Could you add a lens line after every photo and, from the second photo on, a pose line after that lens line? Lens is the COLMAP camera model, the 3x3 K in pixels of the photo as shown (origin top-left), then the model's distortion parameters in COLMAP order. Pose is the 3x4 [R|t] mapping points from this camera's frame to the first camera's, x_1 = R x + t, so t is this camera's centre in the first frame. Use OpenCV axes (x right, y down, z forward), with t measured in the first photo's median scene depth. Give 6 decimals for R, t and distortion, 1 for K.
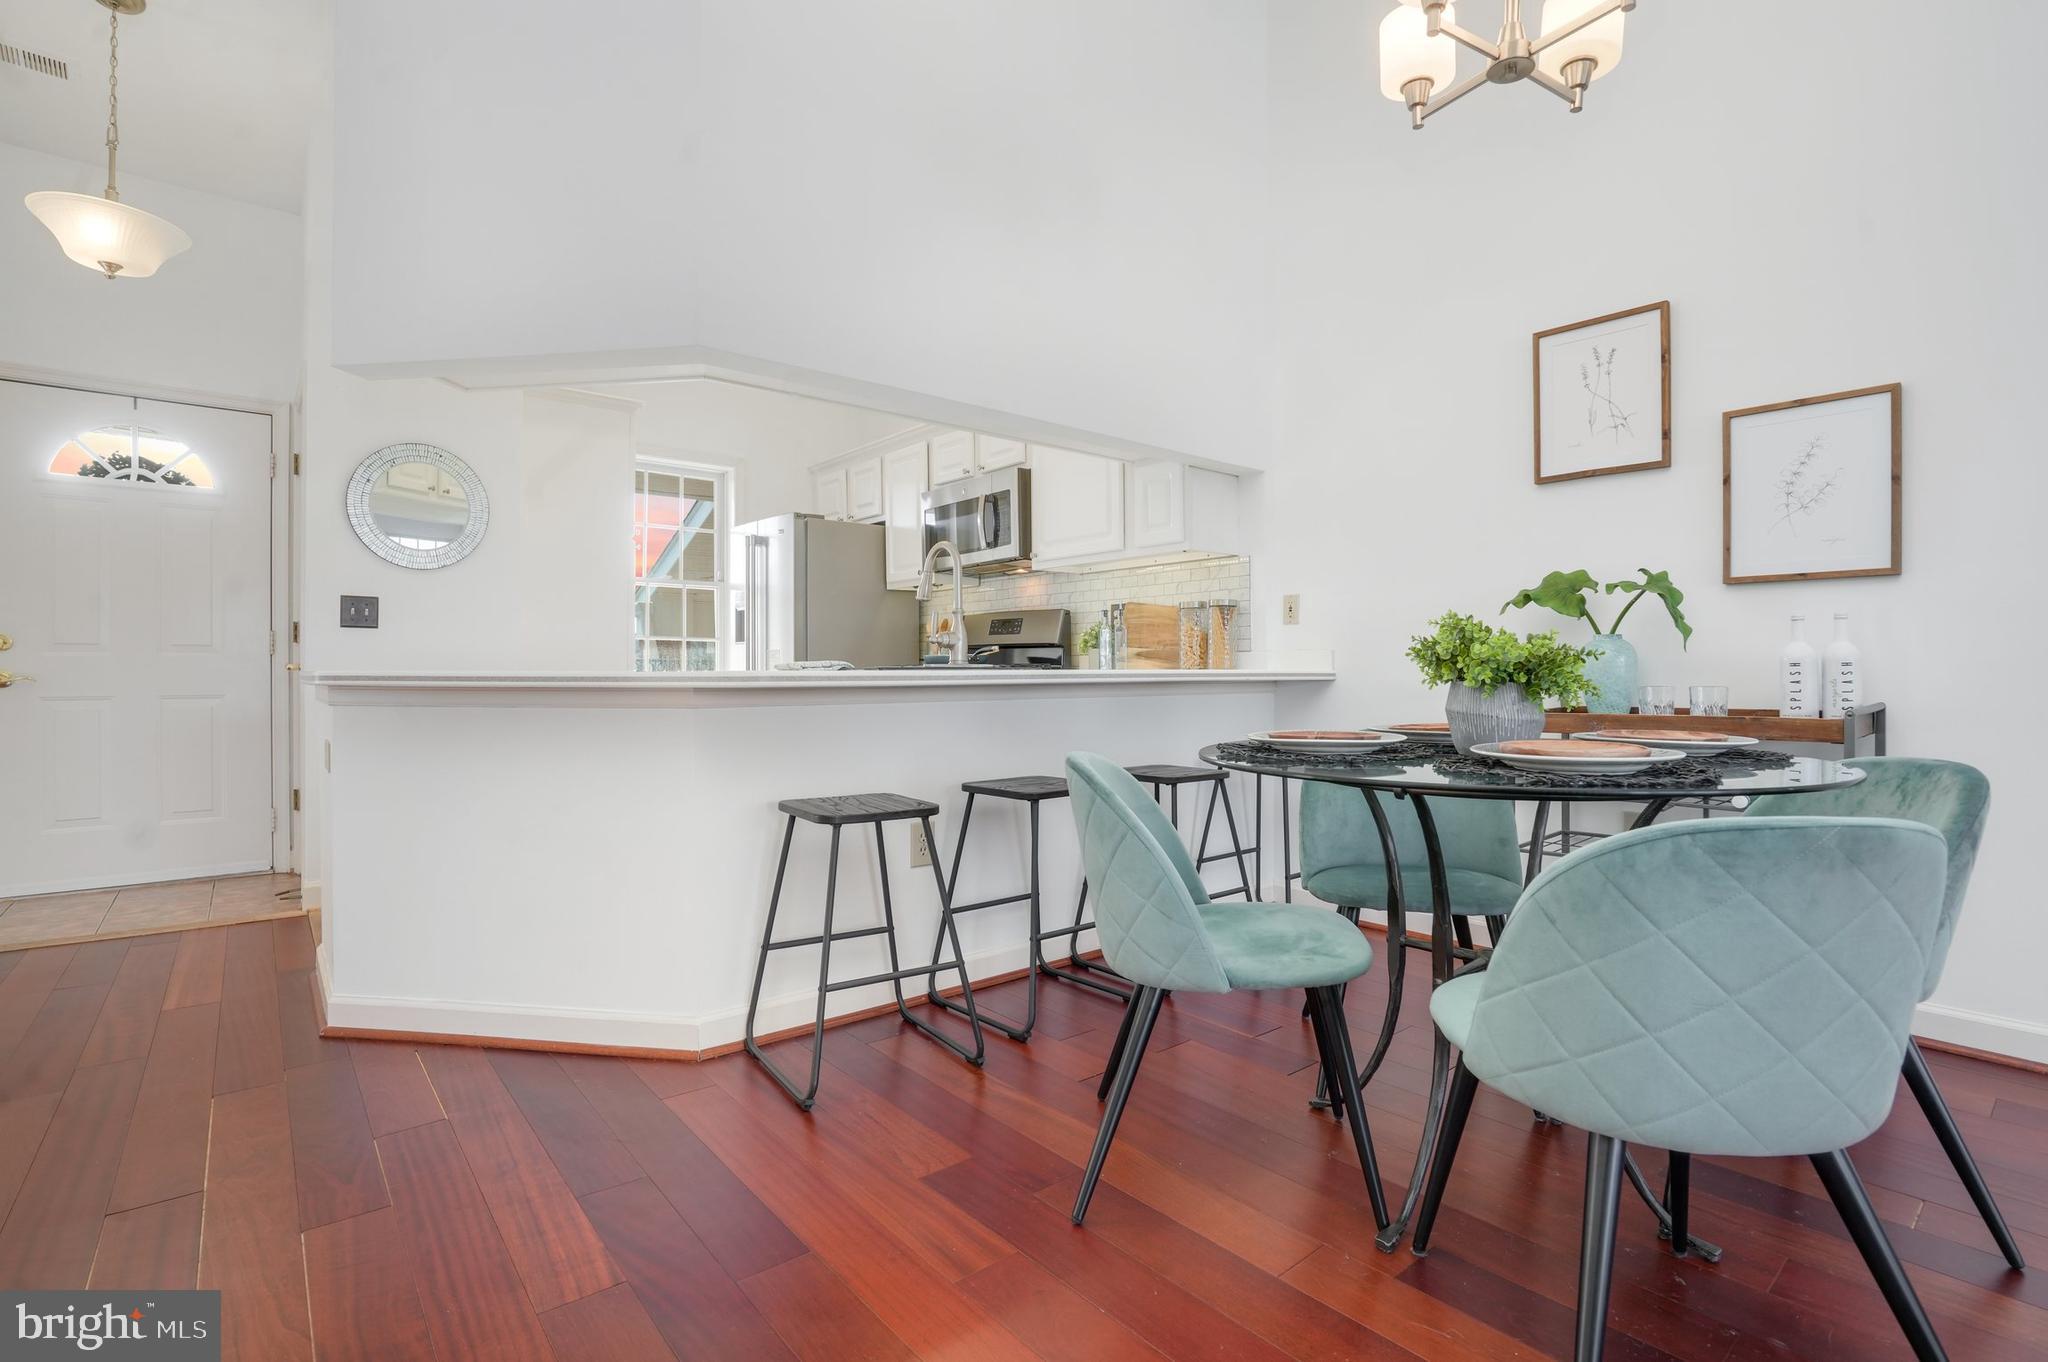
lens RADIAL K [[949.7, 0, 1026.4], [0, 949.7, 670.6], [0, 0, 1]] dist [-0.060903, 0.019006]
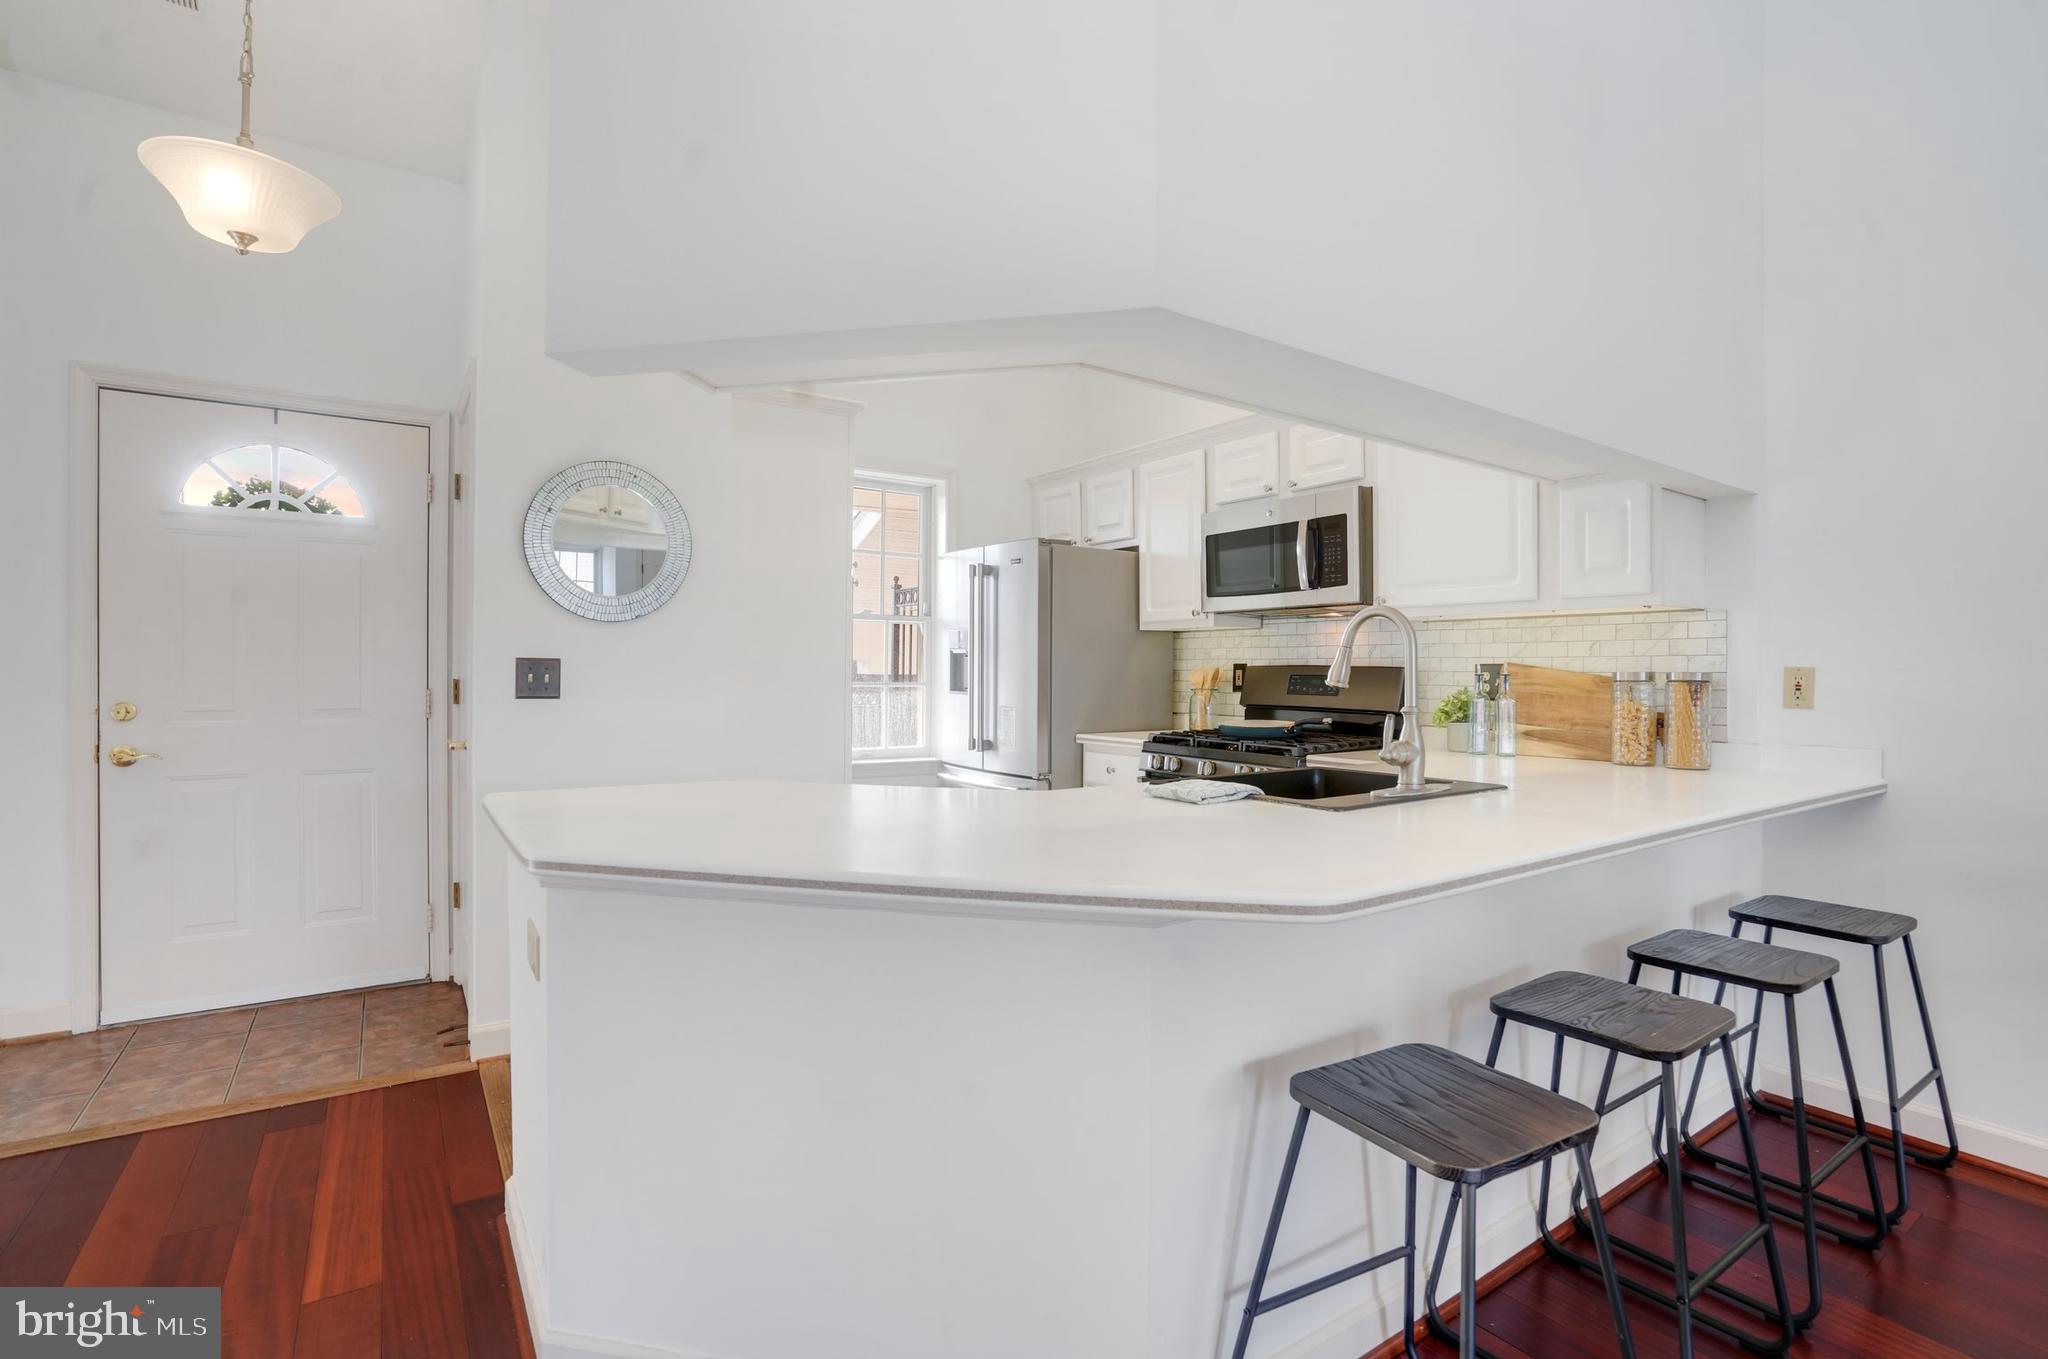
lens RADIAL K [[949.7, 0, 1026.4], [0, 949.7, 669.1], [0, 0, 1]] dist [-0.060903, 0.019006]
pose [[0.995123, 0.007731, -0.098335, -0.213387], [-0.007482, 0.999968, 0.002907, -0.070217], [0.098354, -0.002157, 0.995149, 0.232200]]
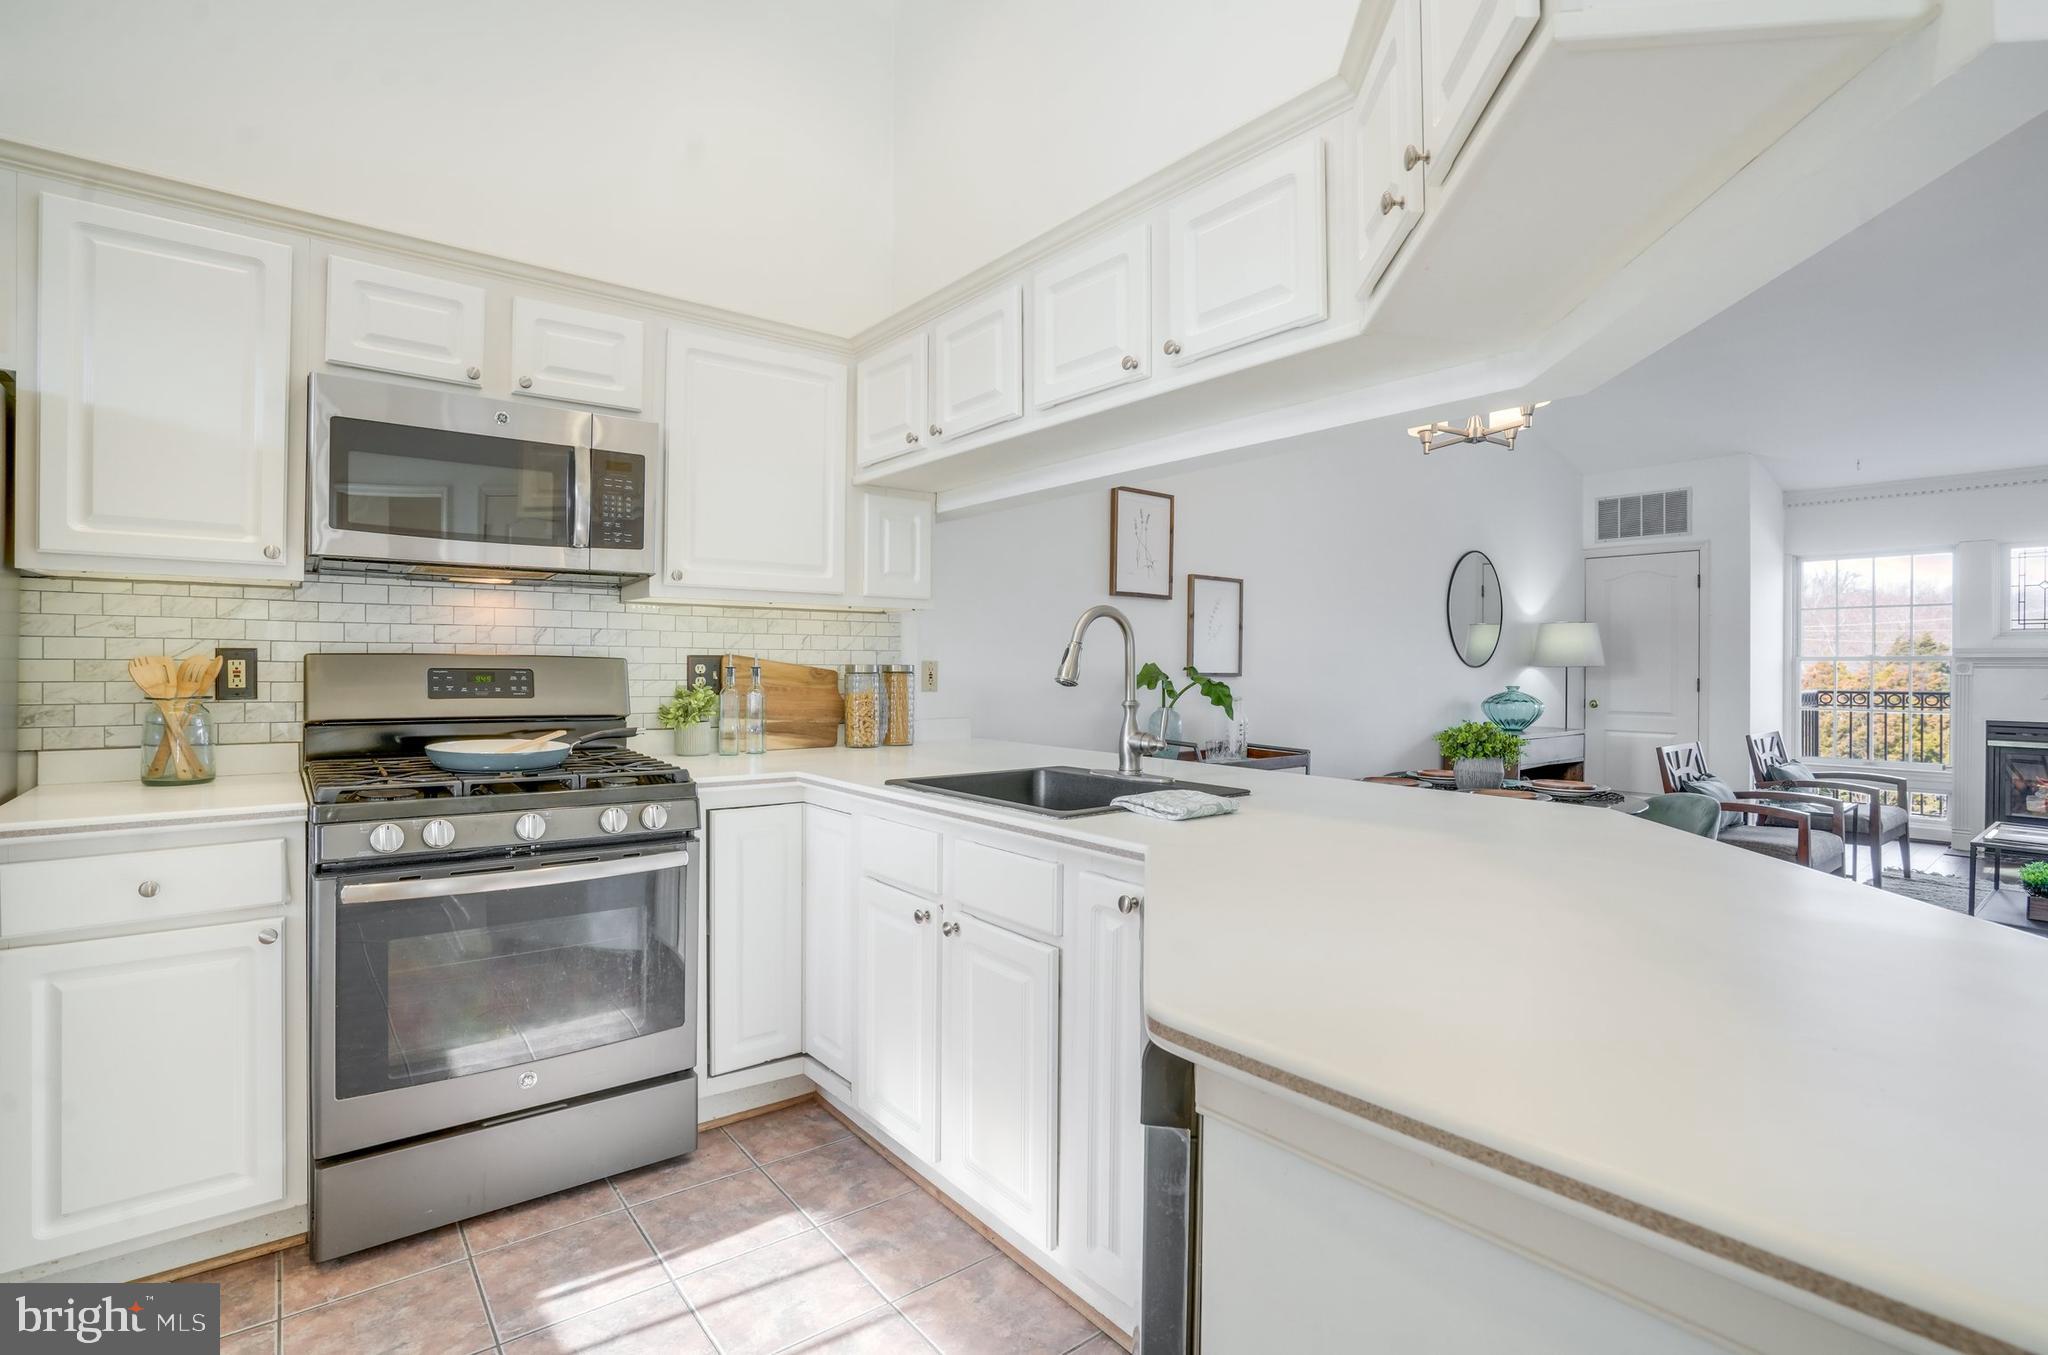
lens RADIAL K [[949.7, 0, 1026.4], [0, 949.7, 667.1], [0, 0, 1]] dist [-0.060903, 0.019006]
pose [[0.020111, 0.001076, 0.999797, -0.628096], [-0.010006, 0.999950, -0.000875, -0.067958], [-0.999748, -0.009986, 0.020121, 0.810726]]
